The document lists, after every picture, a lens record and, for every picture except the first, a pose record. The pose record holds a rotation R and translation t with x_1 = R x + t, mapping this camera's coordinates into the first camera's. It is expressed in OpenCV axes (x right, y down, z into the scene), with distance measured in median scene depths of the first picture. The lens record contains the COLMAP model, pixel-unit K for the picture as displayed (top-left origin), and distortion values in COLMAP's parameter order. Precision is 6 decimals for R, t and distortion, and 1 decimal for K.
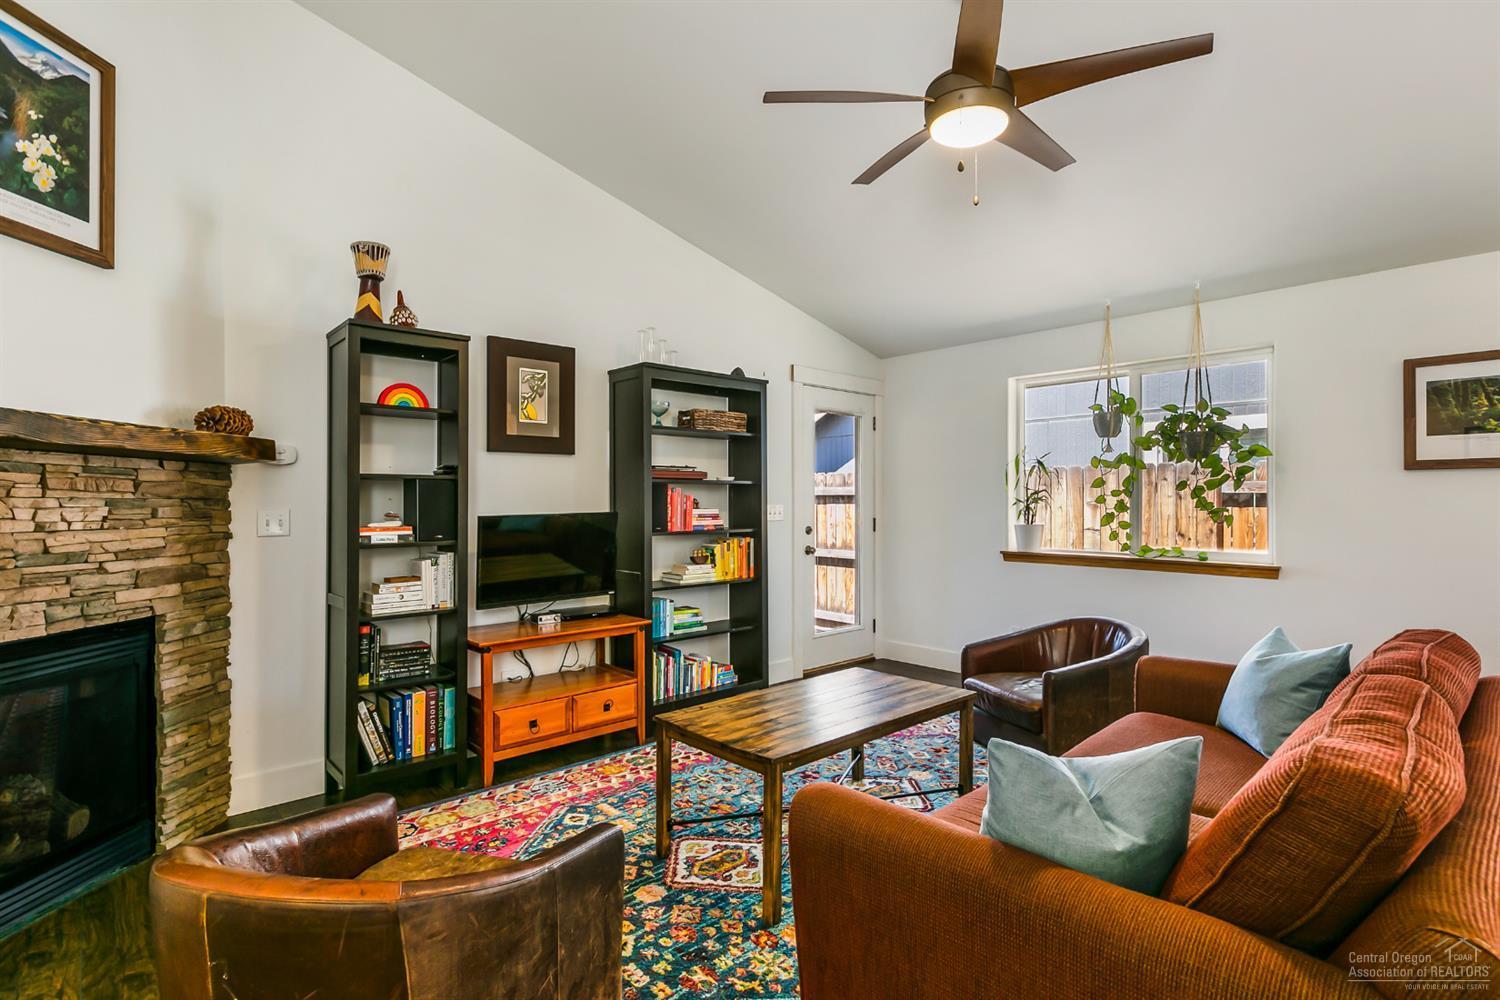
lens RADIAL K [[724.1, 0, 750.5], [0, 724.1, 494.8], [0, 0, 1]] dist [-0.006664, 0.001299]
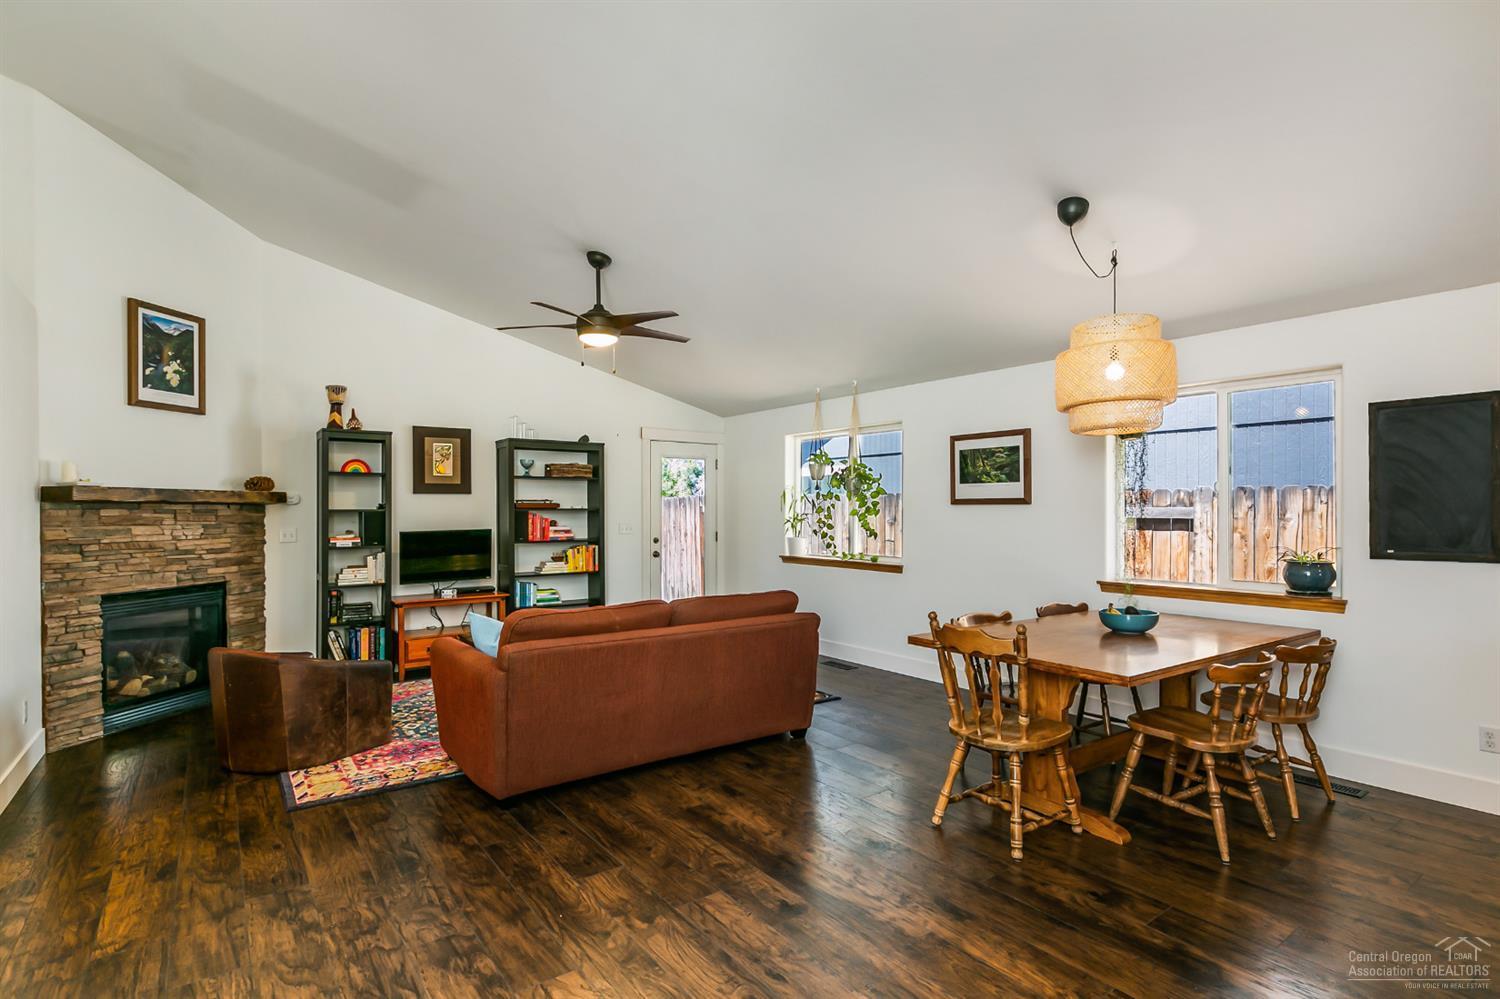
lens RADIAL K [[724.1, 0, 752.1], [0, 724.1, 509.3], [0, 0, 1]] dist [-0.006664, 0.001299]
pose [[0.994797, 0.000182, -0.101878, 0.719264], [0.000624, 0.999969, 0.007883, -0.042500], [0.101876, -0.007906, 0.994766, -0.732034]]
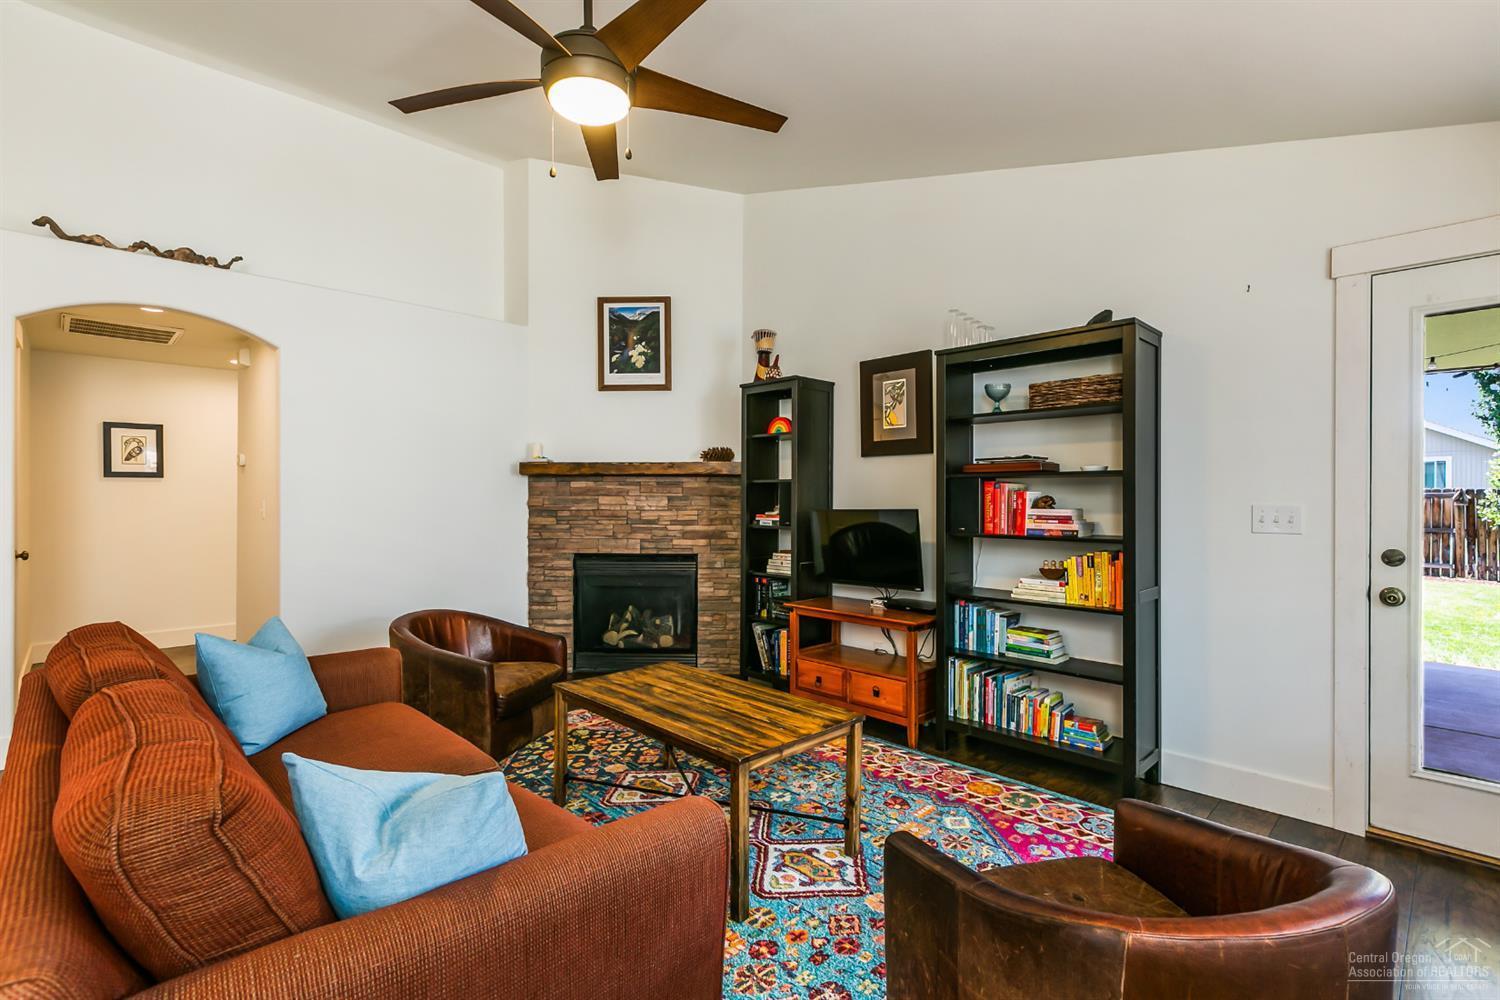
lens RADIAL K [[688.5, 0, 755.7], [0, 688.5, 498.1], [0, 0, 1]] dist [0.003202, 0.000652]
pose [[0.037175, 0.002059, -0.999307, 0.933538], [0.006511, 0.999976, 0.002302, 0.005928], [0.999288, -0.006593, 0.037161, 0.918294]]
